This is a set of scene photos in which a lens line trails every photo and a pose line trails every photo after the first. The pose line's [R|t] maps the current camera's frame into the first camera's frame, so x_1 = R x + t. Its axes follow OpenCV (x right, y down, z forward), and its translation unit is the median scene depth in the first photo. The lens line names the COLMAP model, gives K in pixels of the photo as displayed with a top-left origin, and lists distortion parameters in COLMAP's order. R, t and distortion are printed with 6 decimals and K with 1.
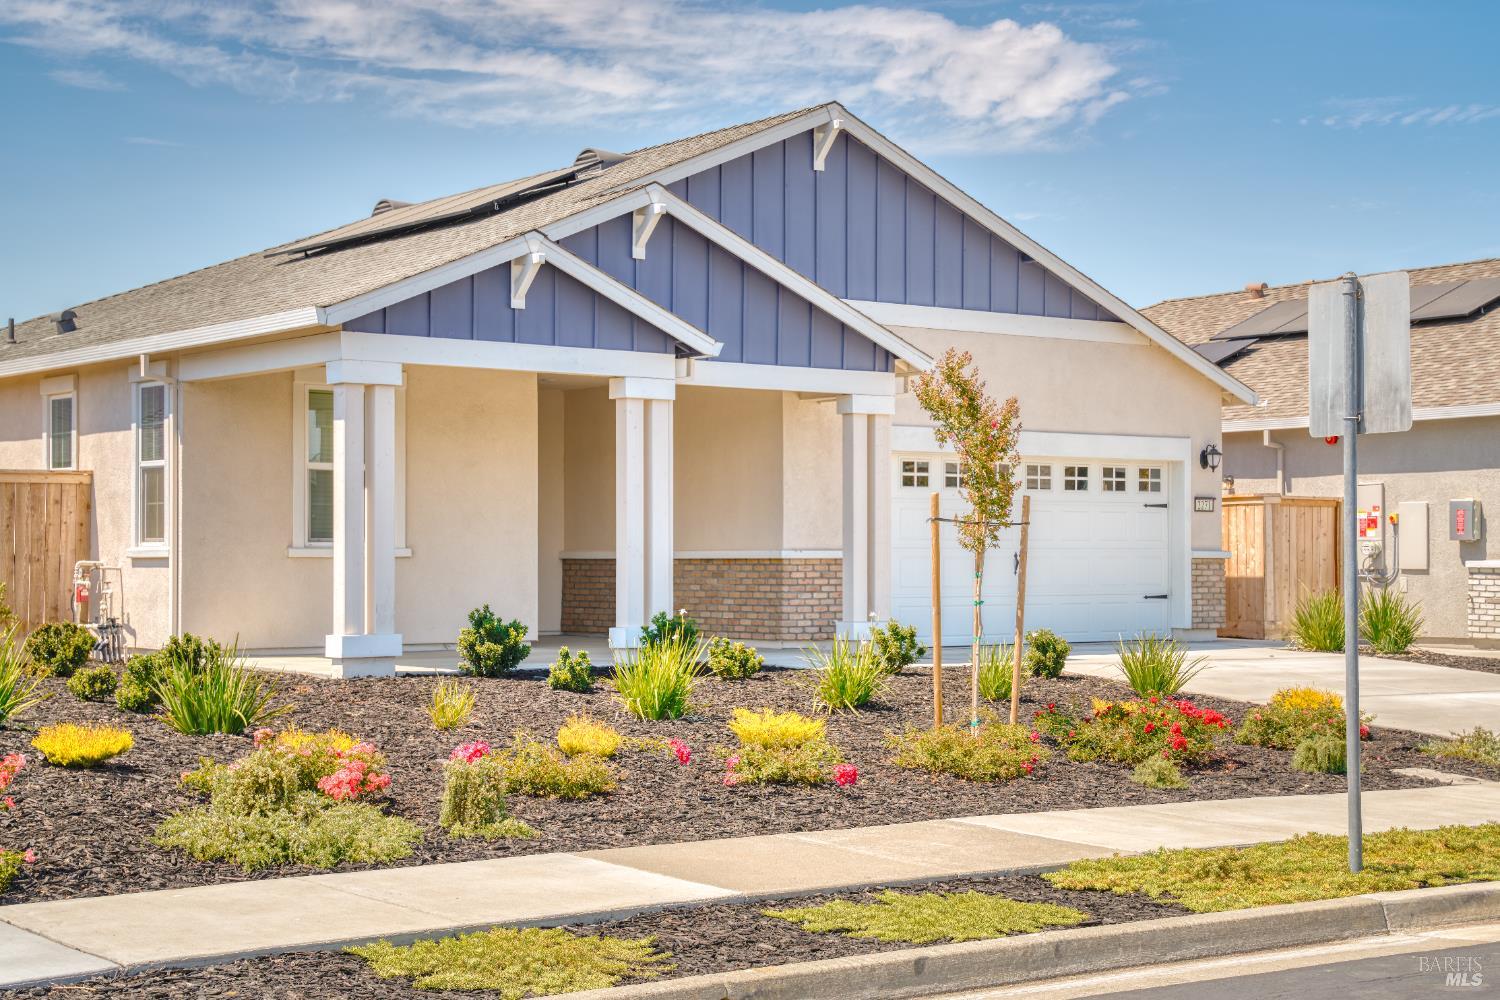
lens RADIAL K [[2297.8, 0, 750.0], [0, 2297.8, 500.0], [0, 0, 1]] dist [0.230078, 0.013659]
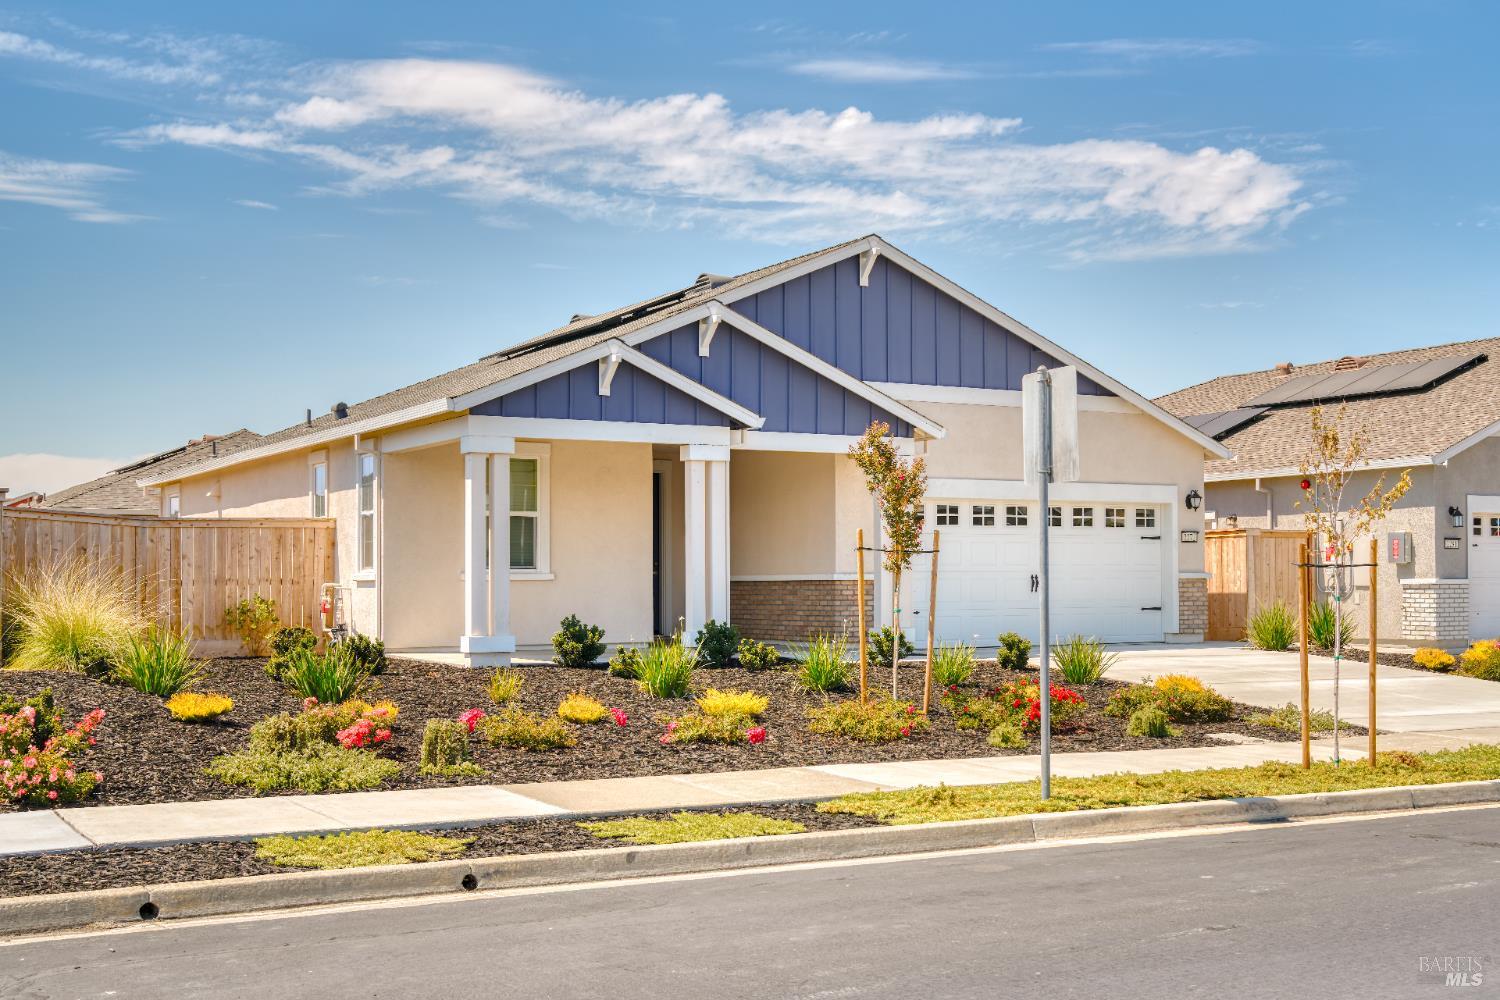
lens RADIAL K [[1813.7, 0, 750.0], [0, 1813.7, 500.0], [0, 0, 1]] dist [0.002646, 0.035078]
pose [[0.992232, -0.010037, -0.123997, 0.102459], [0.007456, 0.999746, -0.021262, 0.001492], [0.124179, 0.020172, 0.992055, -0.038719]]
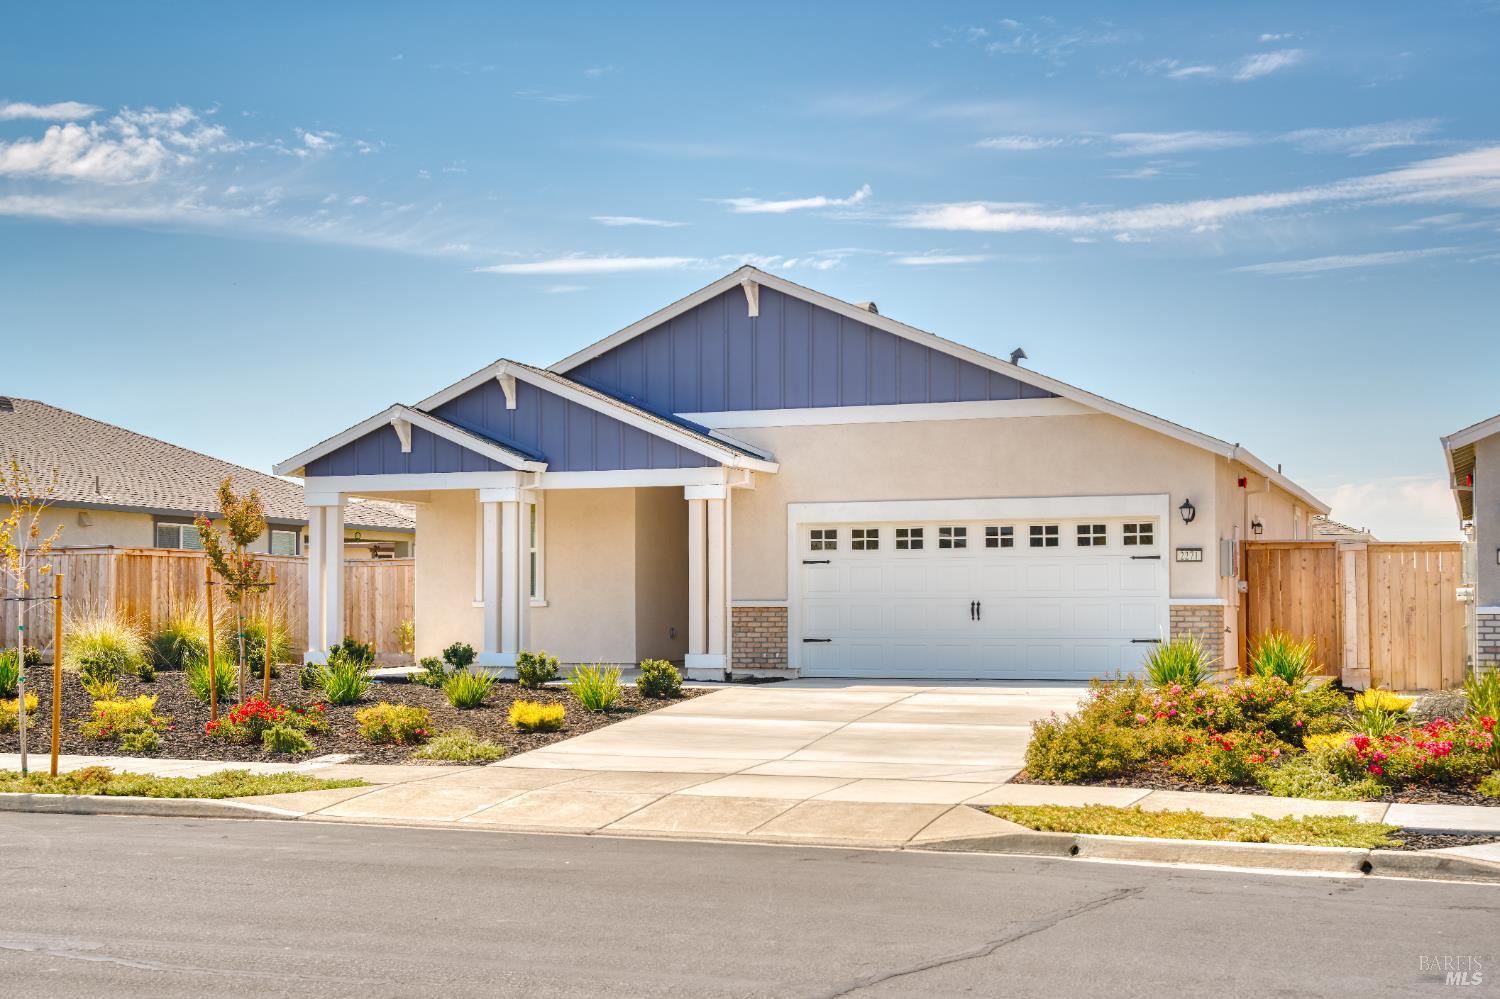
lens RADIAL K [[1724.8, 0, 750.0], [0, 1724.8, 499.5], [0, 0, 1]] dist [0.003907, 0.005794]
pose [[0.537704, -0.056587, -0.841233, 0.979410], [0.021455, 0.998340, -0.053442, 0.018850], [0.842861, 0.010687, 0.538026, 0.521996]]
